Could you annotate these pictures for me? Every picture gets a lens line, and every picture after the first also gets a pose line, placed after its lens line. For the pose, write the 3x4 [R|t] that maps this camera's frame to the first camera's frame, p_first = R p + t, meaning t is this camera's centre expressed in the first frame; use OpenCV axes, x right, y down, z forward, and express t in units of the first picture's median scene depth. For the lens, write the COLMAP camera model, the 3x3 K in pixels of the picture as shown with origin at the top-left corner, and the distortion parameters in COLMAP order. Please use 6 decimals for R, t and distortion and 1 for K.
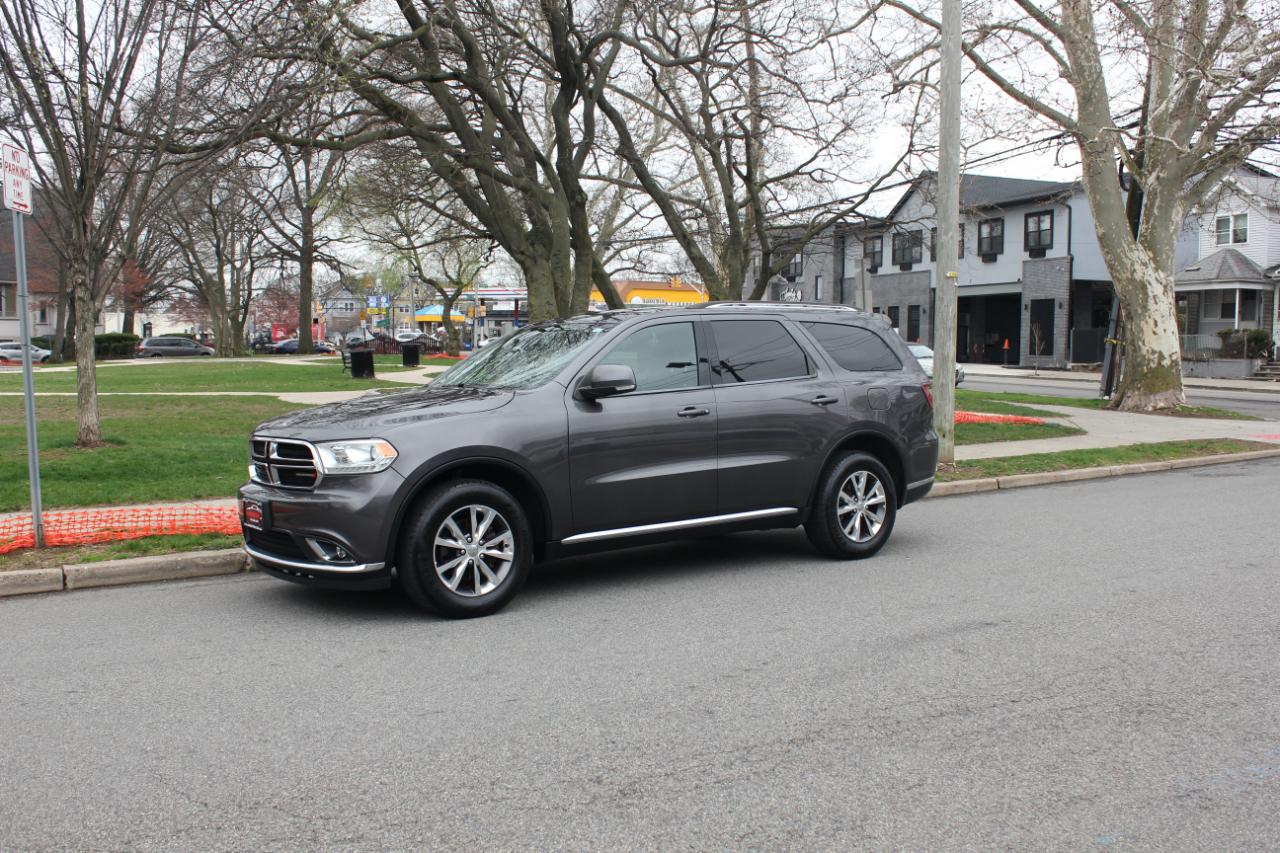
lens RADIAL K [[1206.8, 0, 653.4], [0, 1206.8, 453.7], [0, 0, 1]] dist [-0.097929, 0.000000]
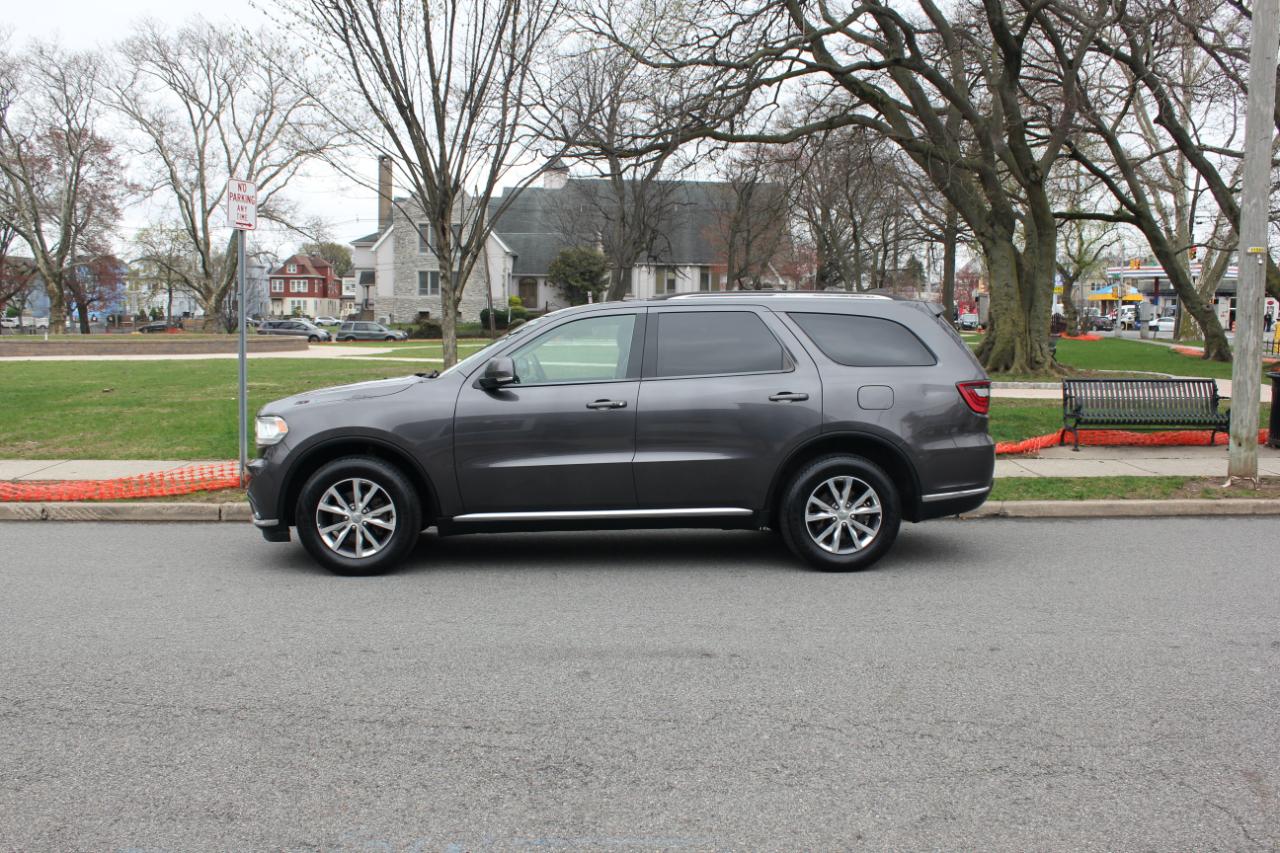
lens RADIAL K [[1160.8, 0, 640.4], [0, 1160.8, 424.6], [0, 0, 1]] dist [-0.127631, 0.088836]
pose [[0.825120, 0.049593, -0.562776, 0.763680], [-0.050314, 0.998632, 0.014233, -0.041316], [0.562712, 0.016571, 0.826487, 0.273795]]
